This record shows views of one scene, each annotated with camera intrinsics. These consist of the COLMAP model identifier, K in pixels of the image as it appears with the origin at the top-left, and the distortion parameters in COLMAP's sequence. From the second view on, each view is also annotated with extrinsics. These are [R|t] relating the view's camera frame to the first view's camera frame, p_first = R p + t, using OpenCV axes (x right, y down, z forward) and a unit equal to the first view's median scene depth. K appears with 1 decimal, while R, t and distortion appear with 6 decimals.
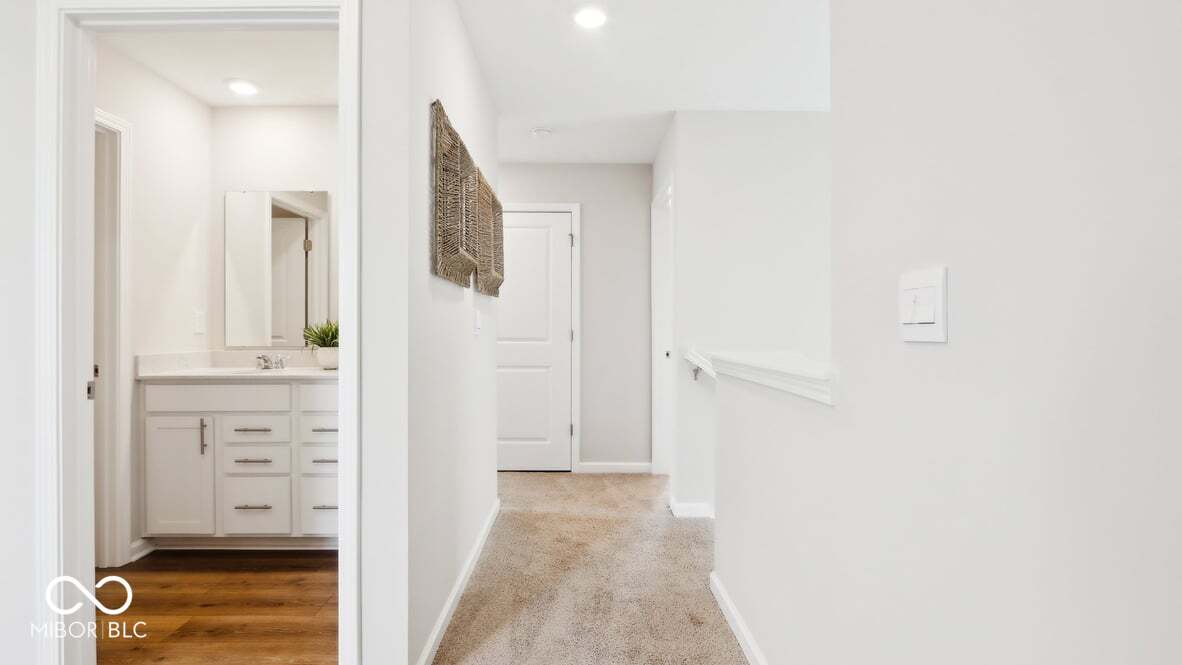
lens RADIAL K [[570.8, 0, 591.0], [0, 570.8, 332.5], [0, 0, 1]] dist [-0.016647, 0.000798]
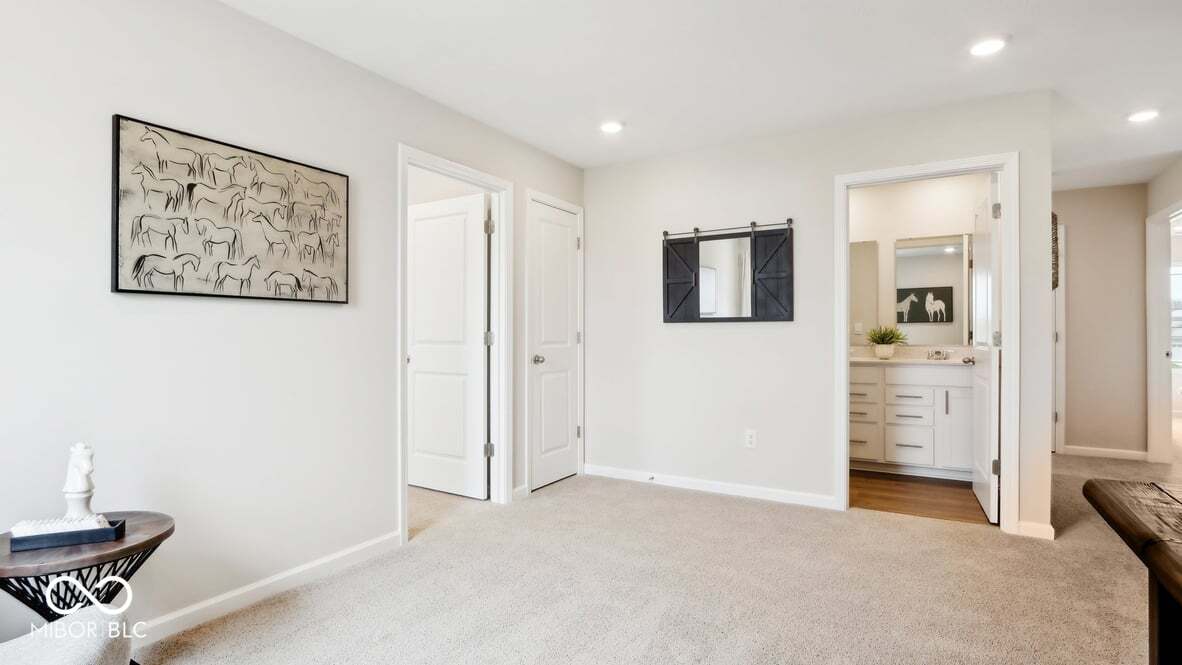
lens RADIAL K [[570.8, 0, 591.0], [0, 570.8, 332.5], [0, 0, 1]] dist [-0.016647, 0.000798]
pose [[0.845456, -0.003741, -0.534032, -0.229855], [0.000413, 0.999980, -0.006350, 0.002016], [0.534045, 0.005148, 0.845440, -0.517625]]
